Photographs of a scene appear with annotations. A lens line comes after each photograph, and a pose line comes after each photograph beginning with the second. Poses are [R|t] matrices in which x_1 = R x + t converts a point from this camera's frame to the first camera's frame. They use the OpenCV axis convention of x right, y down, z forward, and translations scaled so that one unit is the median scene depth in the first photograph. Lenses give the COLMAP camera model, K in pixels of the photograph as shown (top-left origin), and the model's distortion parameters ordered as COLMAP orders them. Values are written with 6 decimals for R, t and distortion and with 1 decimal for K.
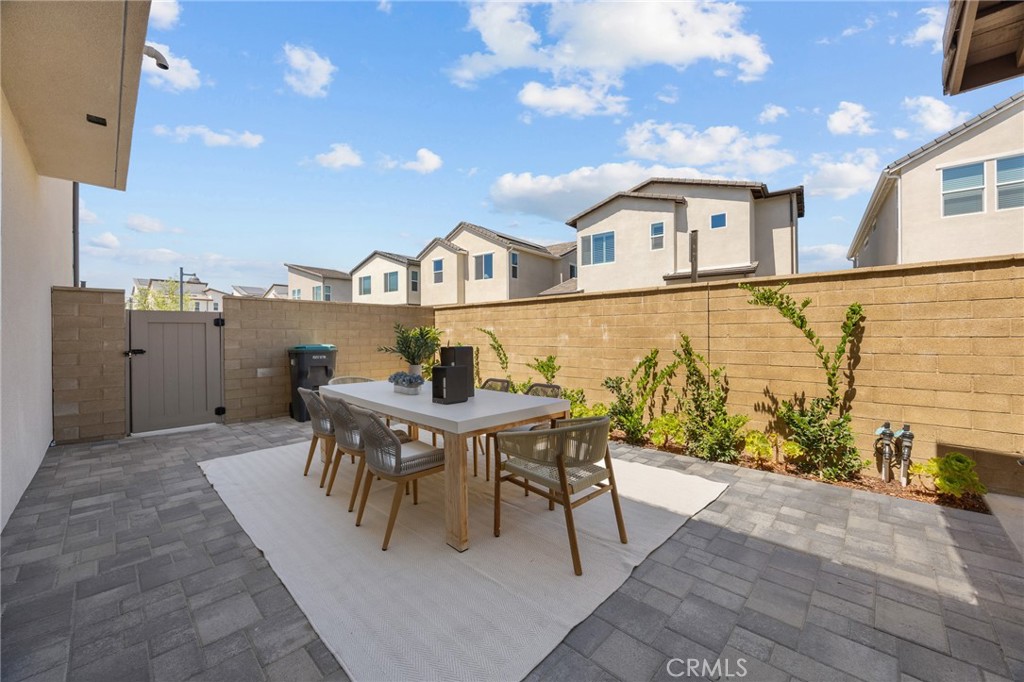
lens RADIAL K [[395.6, 0, 514.6], [0, 395.6, 339.5], [0, 0, 1]] dist [-0.000075, -0.000183]
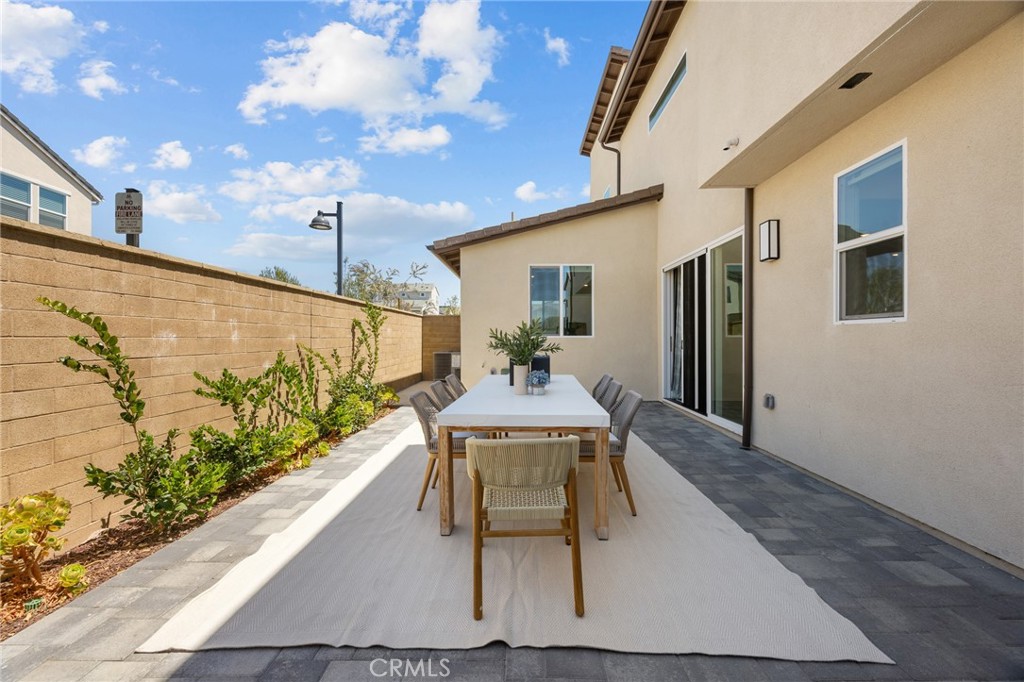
lens RADIAL K [[395.6, 0, 516.8], [0, 395.6, 333.7], [0, 0, 1]] dist [-0.000075, -0.000183]
pose [[-0.694573, 0.012295, 0.719317, -0.656918], [0.011772, 0.999914, -0.005724, -0.003020], [-0.719326, 0.004492, -0.694658, 1.208979]]
